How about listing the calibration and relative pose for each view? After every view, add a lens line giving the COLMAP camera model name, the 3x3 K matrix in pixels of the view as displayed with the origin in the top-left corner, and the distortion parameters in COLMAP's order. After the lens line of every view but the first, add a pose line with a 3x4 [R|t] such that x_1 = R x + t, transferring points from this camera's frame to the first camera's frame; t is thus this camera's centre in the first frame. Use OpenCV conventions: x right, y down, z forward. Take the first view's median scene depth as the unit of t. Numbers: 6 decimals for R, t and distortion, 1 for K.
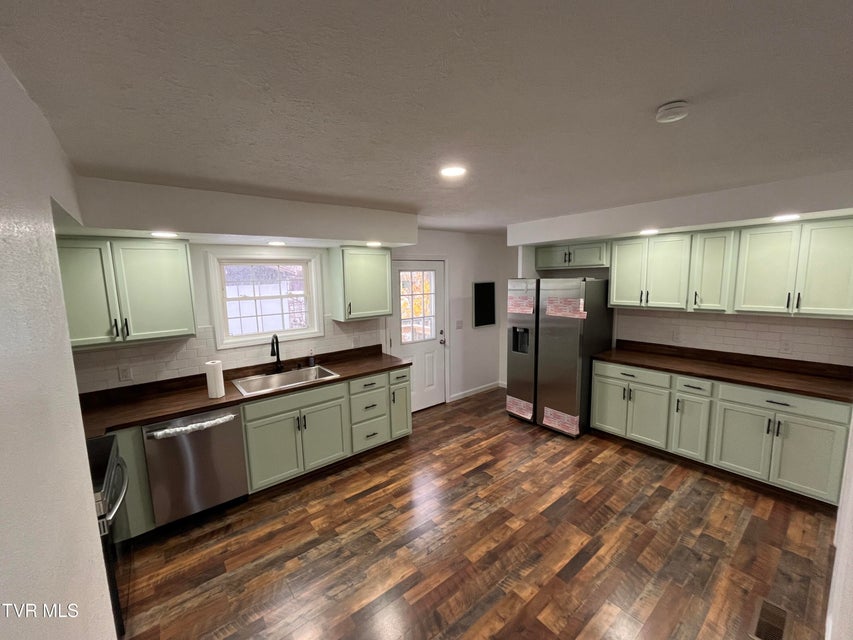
lens RADIAL K [[345.5, 0, 423.1], [0, 345.5, 321.6], [0, 0, 1]] dist [-0.001017, 0.000040]
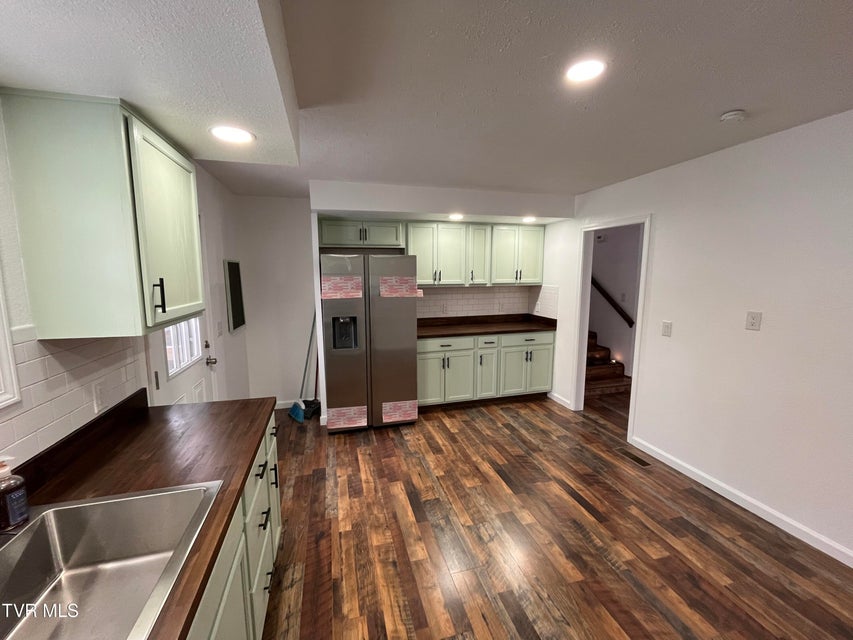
lens RADIAL K [[345.5, 0, 423.9], [0, 345.5, 321.0], [0, 0, 1]] dist [-0.001017, 0.000040]
pose [[0.389851, -0.105740, 0.914787, -0.440893], [0.114942, 0.991205, 0.065588, -0.004601], [-0.913676, 0.079578, 0.398576, 0.622288]]
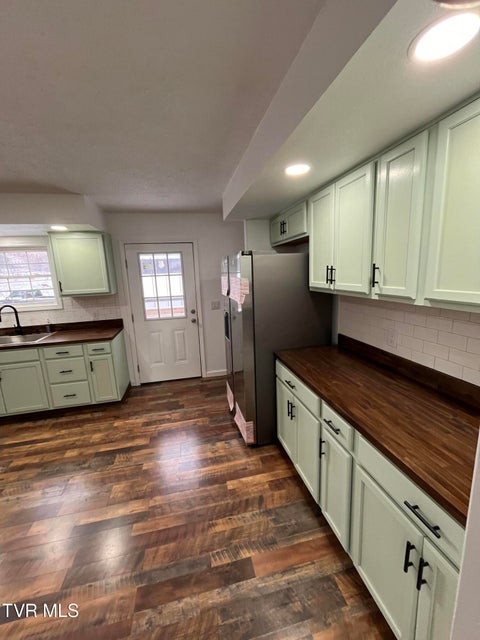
lens RADIAL K [[259.2, 0, 237.5], [0, 259.2, 317.7], [0, 0, 1]] dist [-0.001017, 0.000040]
pose [[0.895934, 0.066207, -0.439226, 0.728539], [-0.037391, 0.996561, 0.073945, -0.020165], [0.442612, -0.049827, 0.895328, 0.480562]]
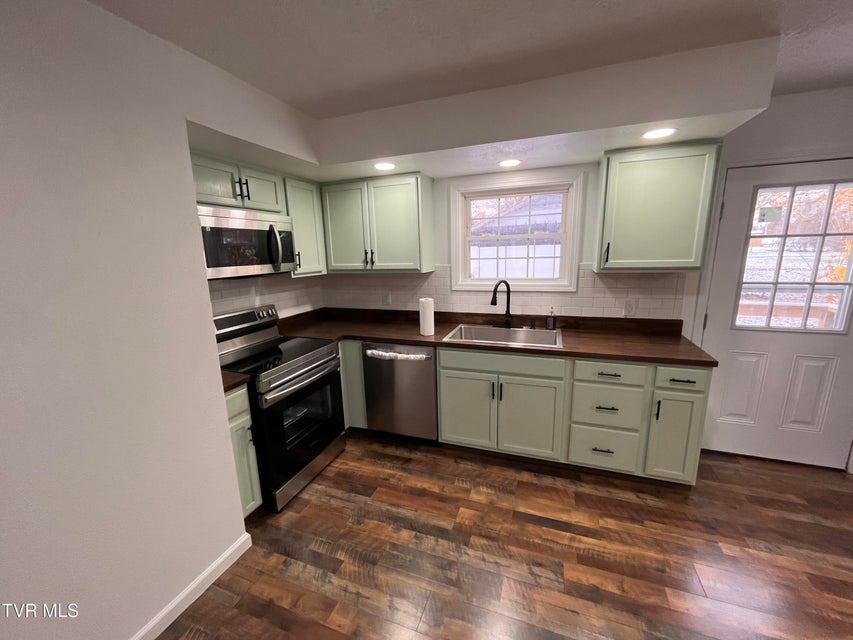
lens RADIAL K [[345.5, 0, 422.4], [0, 345.5, 321.0], [0, 0, 1]] dist [-0.001017, 0.000040]
pose [[0.517752, 0.183527, -0.835614, 0.173636], [-0.096042, 0.983014, 0.156392, 0.020198], [0.850123, -0.000718, 0.526584, 0.372289]]
